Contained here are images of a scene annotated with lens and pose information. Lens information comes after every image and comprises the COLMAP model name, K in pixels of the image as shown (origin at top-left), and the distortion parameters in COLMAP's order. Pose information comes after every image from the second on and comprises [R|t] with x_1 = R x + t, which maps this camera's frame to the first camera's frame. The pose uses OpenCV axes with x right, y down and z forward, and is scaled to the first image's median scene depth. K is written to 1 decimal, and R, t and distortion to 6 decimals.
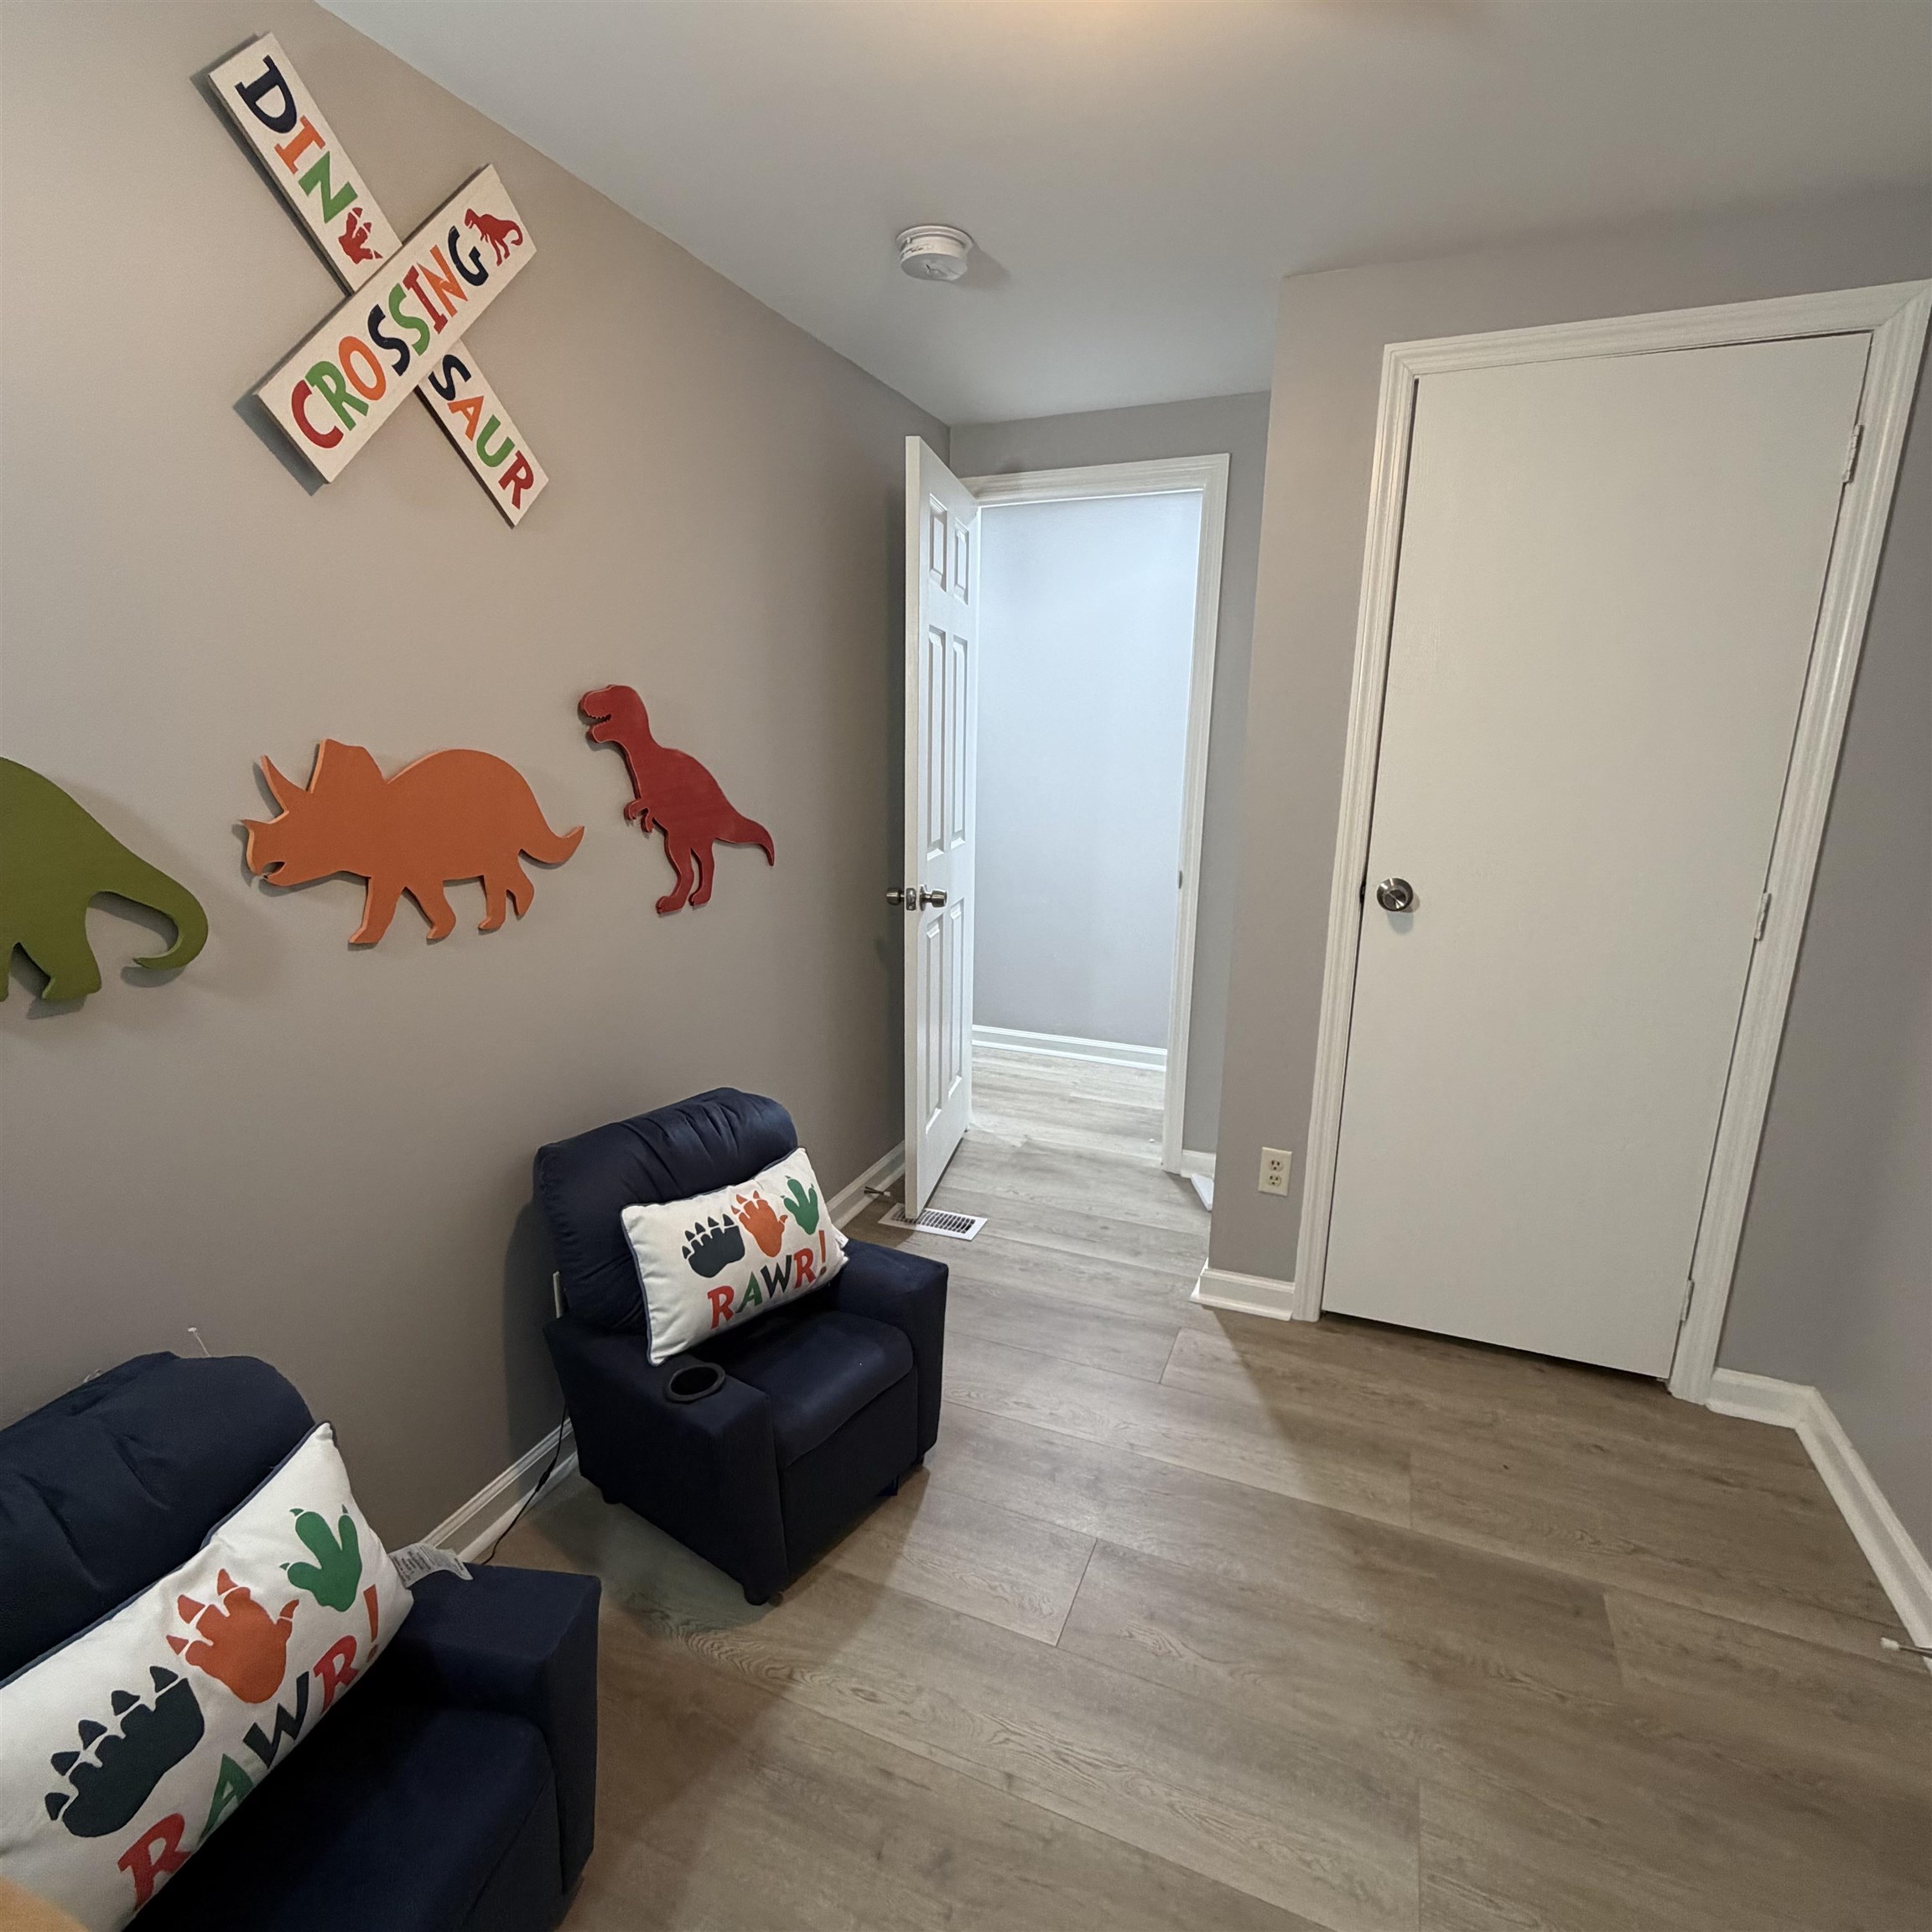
lens RADIAL K [[1018.7, 0, 966.0], [0, 1018.7, 966.0], [0, 0, 1]] dist [-0.001026, 0.000052]
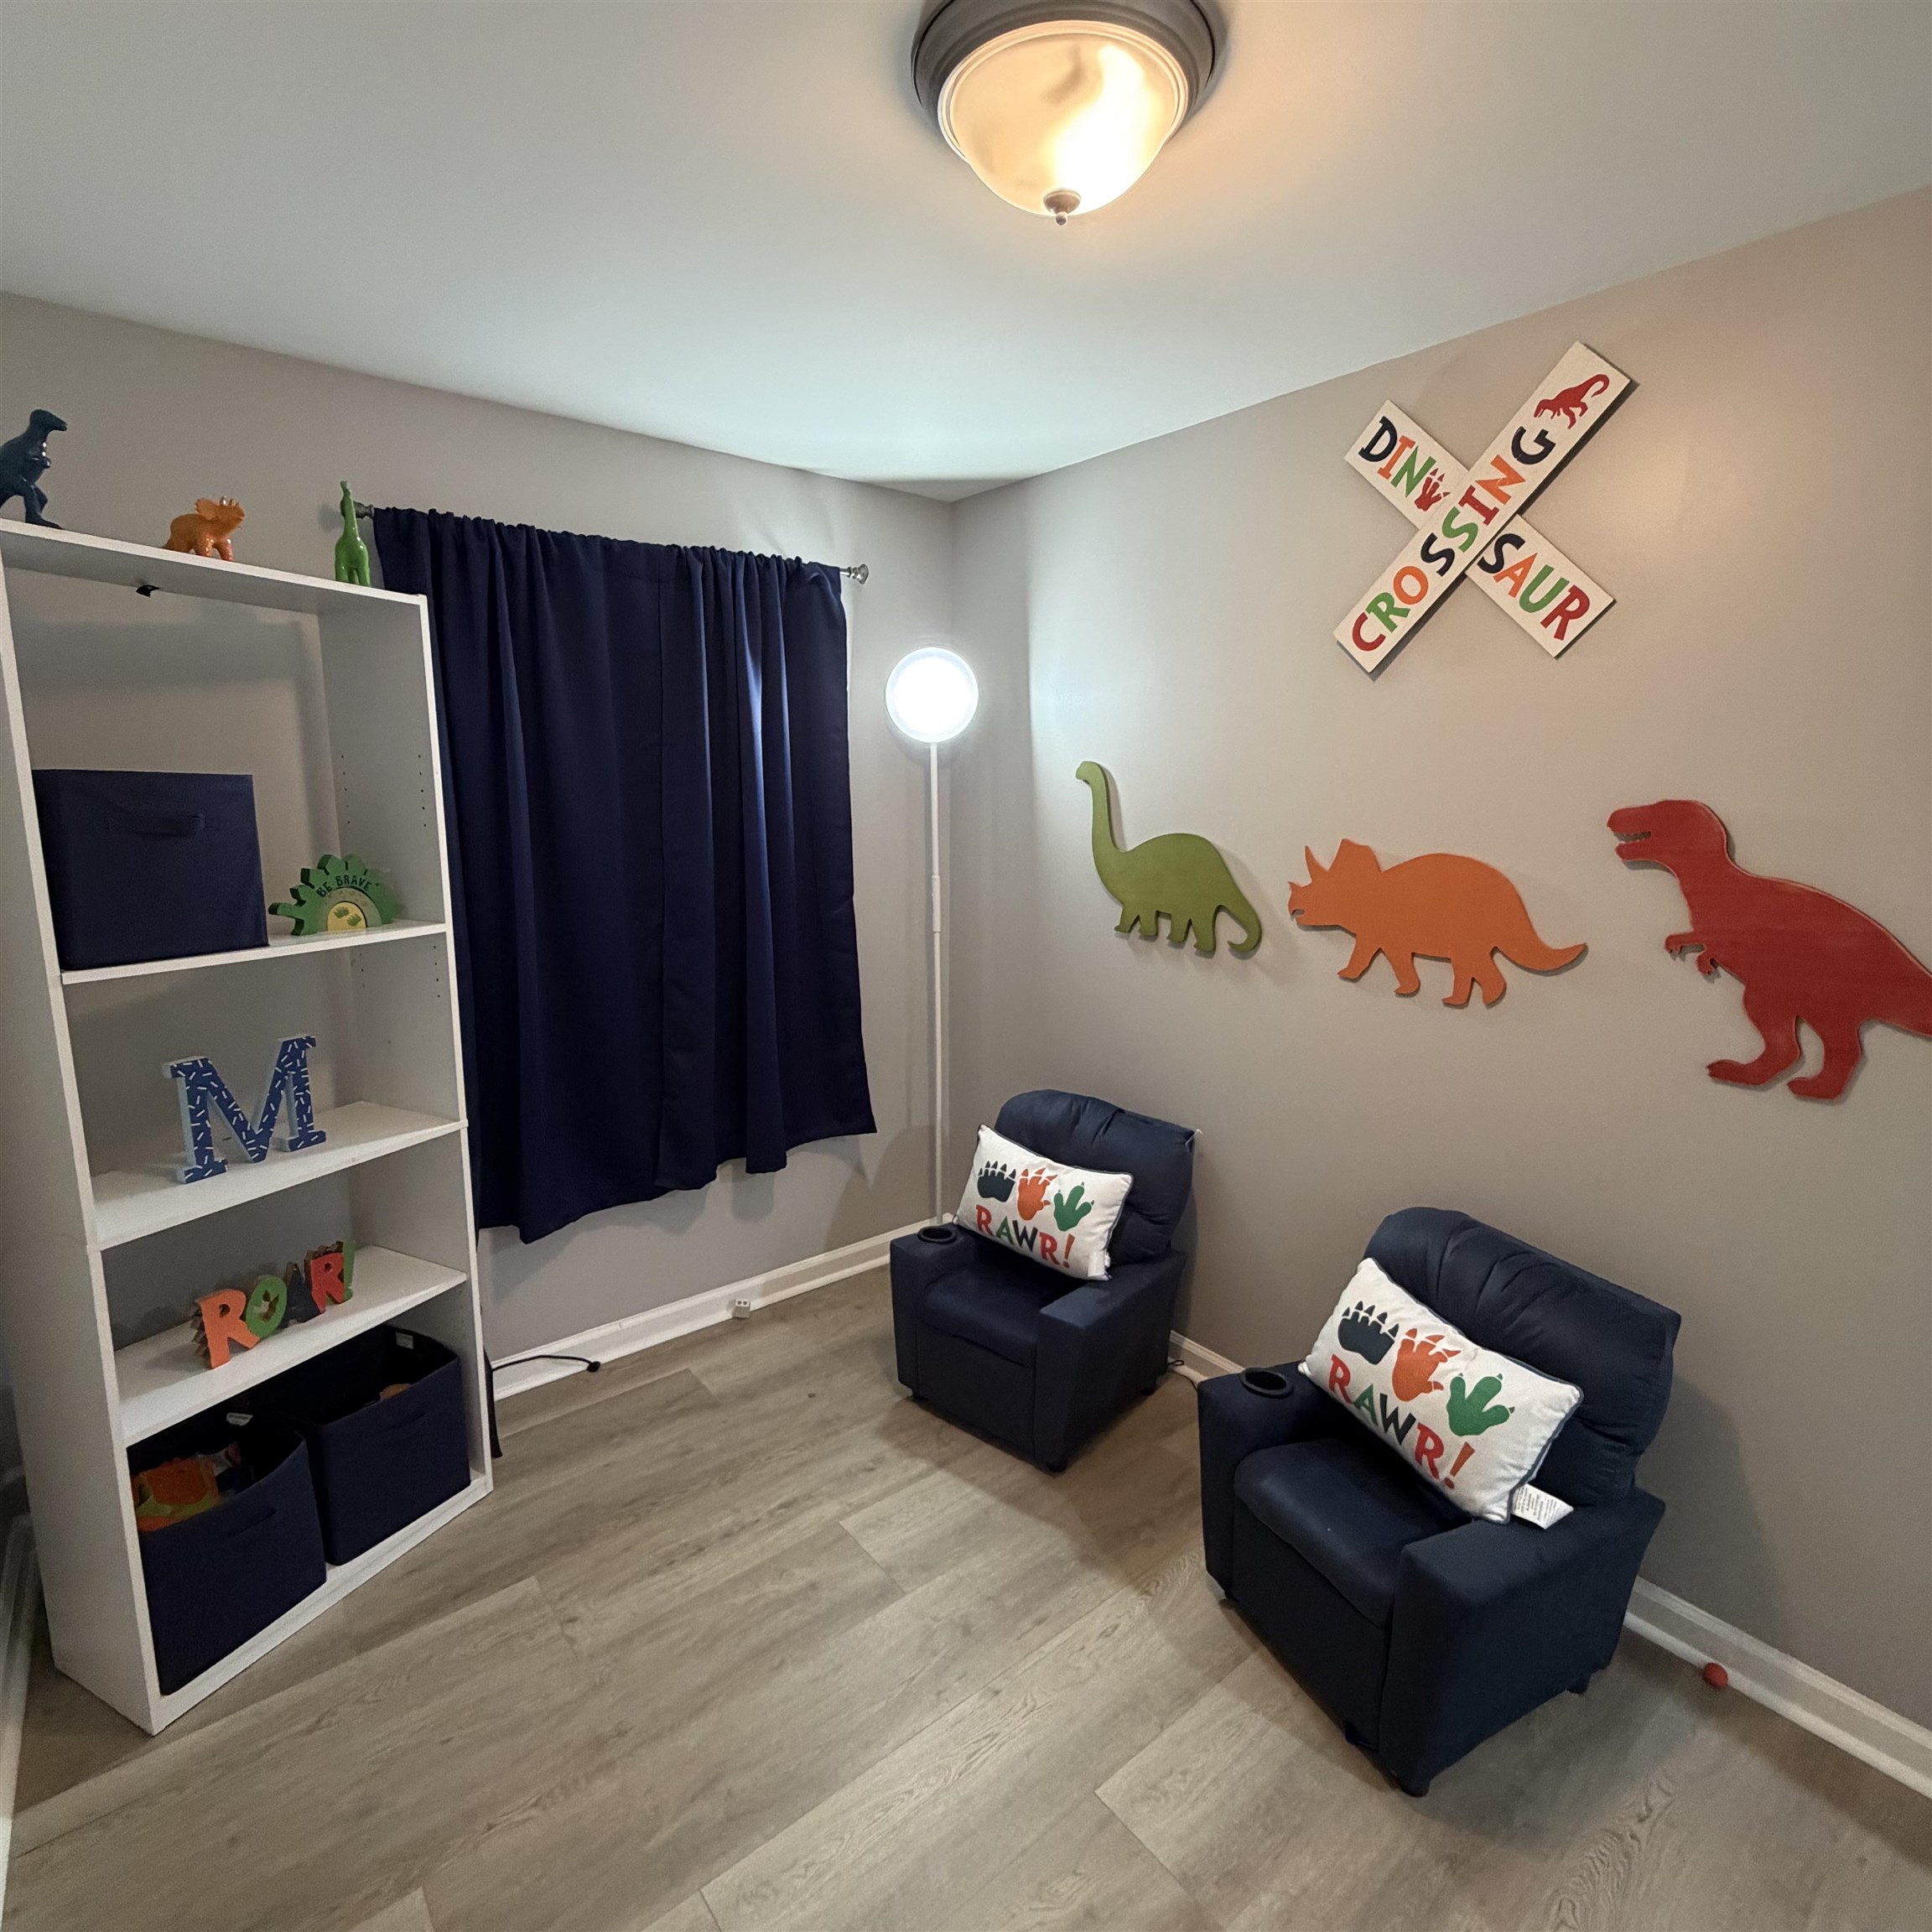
lens RADIAL K [[1018.7, 0, 966.0], [0, 1018.7, 966.0], [0, 0, 1]] dist [-0.001026, 0.000052]
pose [[-0.473420, 0.148999, -0.868143, 0.933027], [-0.212691, 0.937088, 0.276818, -0.325518], [0.854772, 0.315697, -0.411946, 1.132536]]
